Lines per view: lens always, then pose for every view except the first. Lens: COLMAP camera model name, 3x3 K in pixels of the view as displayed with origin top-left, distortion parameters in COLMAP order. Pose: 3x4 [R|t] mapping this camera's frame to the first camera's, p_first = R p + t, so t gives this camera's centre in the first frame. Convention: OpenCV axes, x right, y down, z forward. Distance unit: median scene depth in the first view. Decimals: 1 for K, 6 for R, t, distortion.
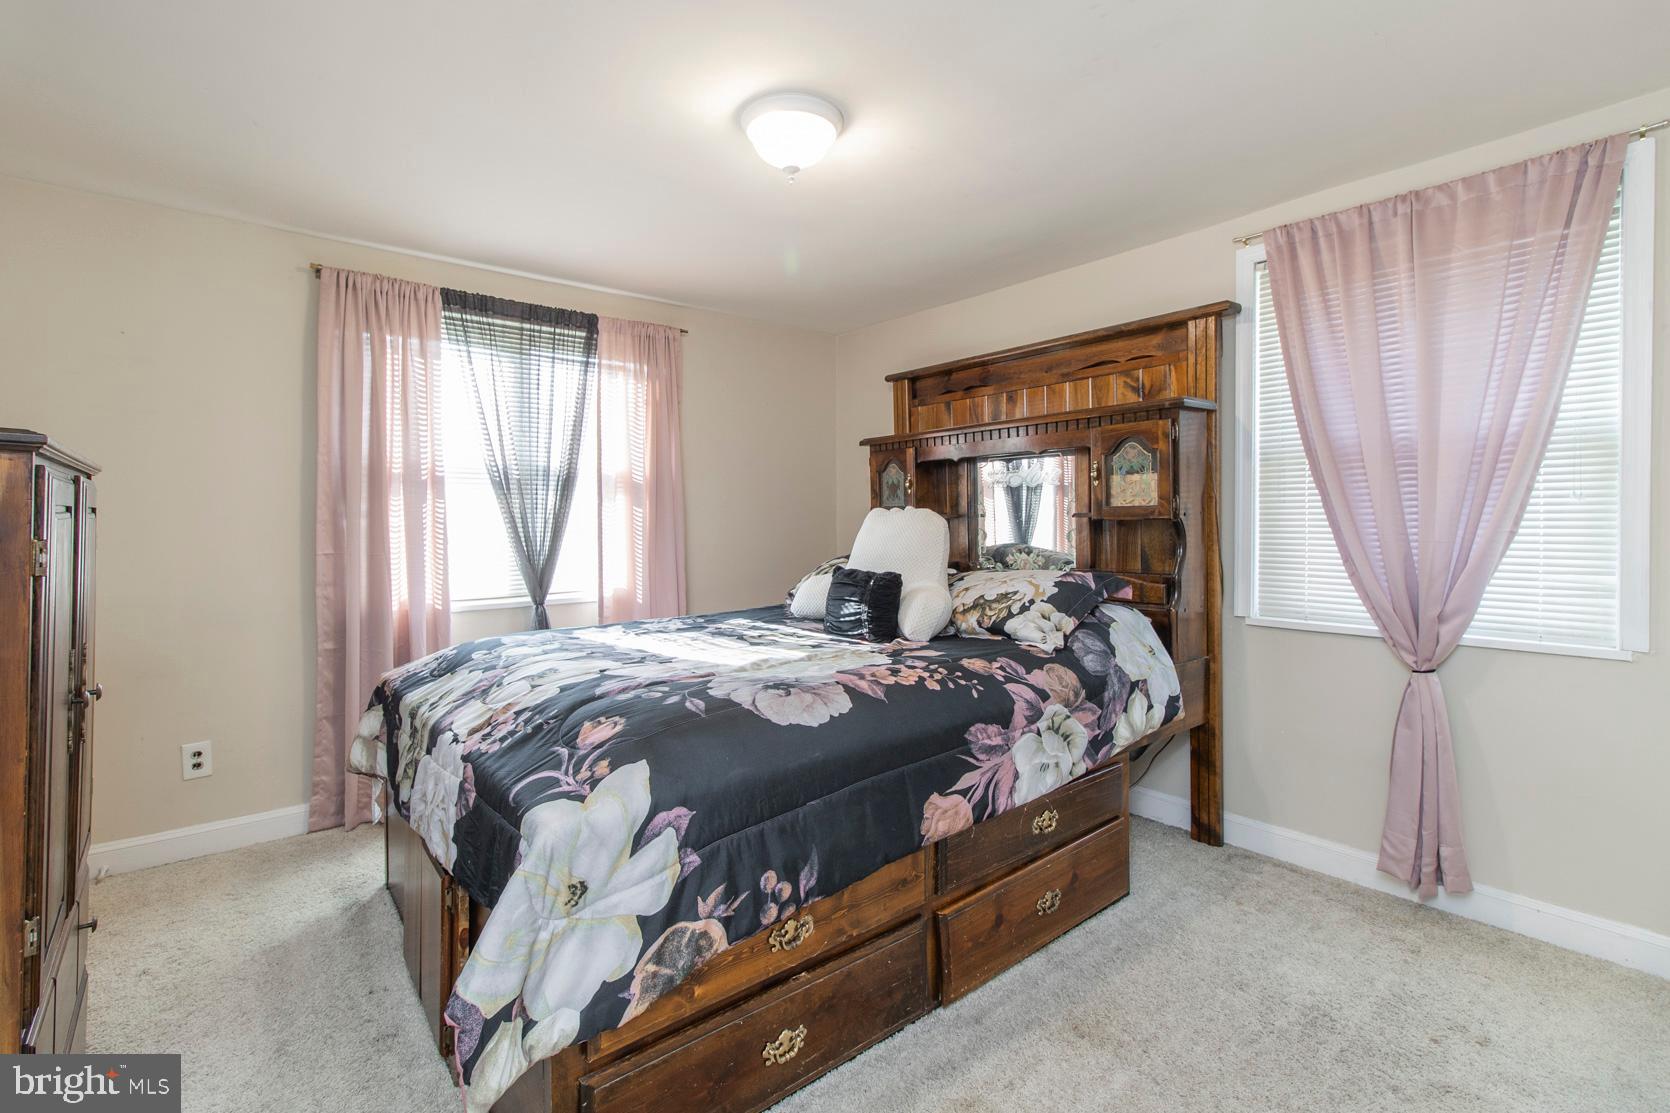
lens RADIAL K [[764.3, 0, 831.7], [0, 764.3, 546.4], [0, 0, 1]] dist [0.001624, 0.000077]
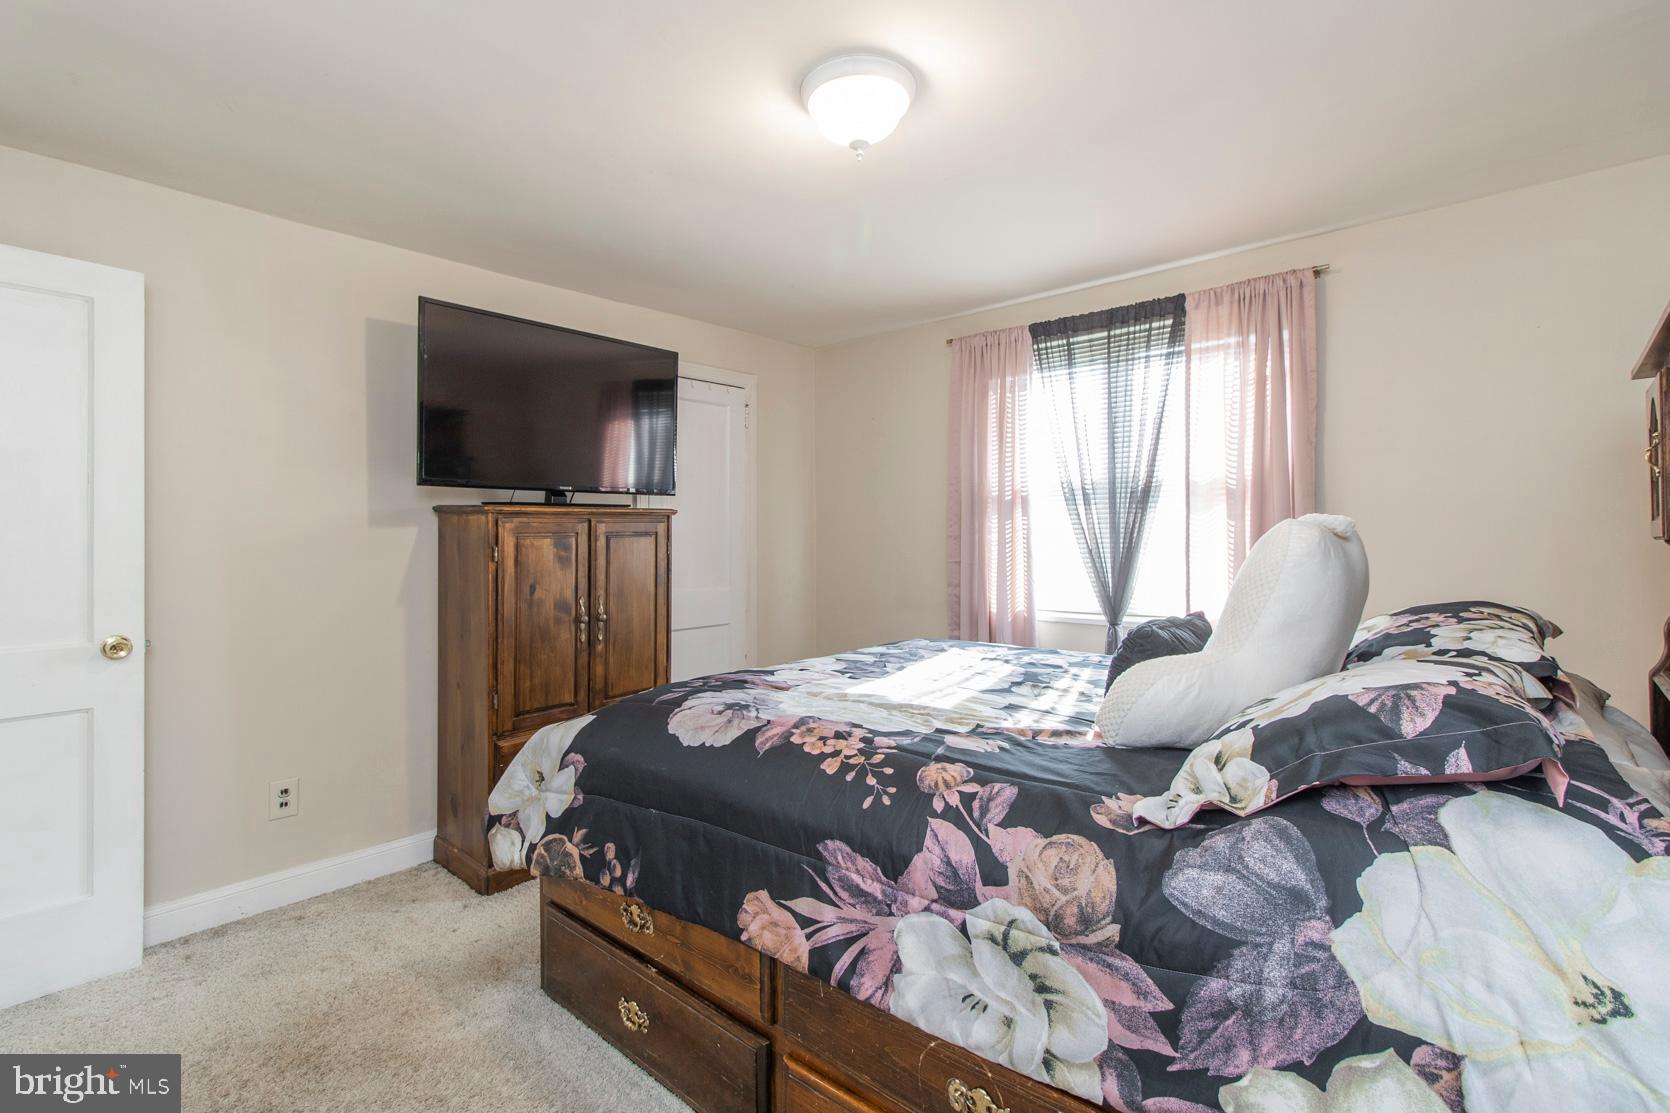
lens RADIAL K [[764.3, 0, 832.8], [0, 764.3, 548.8], [0, 0, 1]] dist [0.001624, 0.000077]
pose [[0.161877, 0.022643, -0.986551, 0.831521], [-0.031083, 0.999358, 0.017836, -0.039906], [0.986321, 0.027777, 0.162477, 0.849543]]
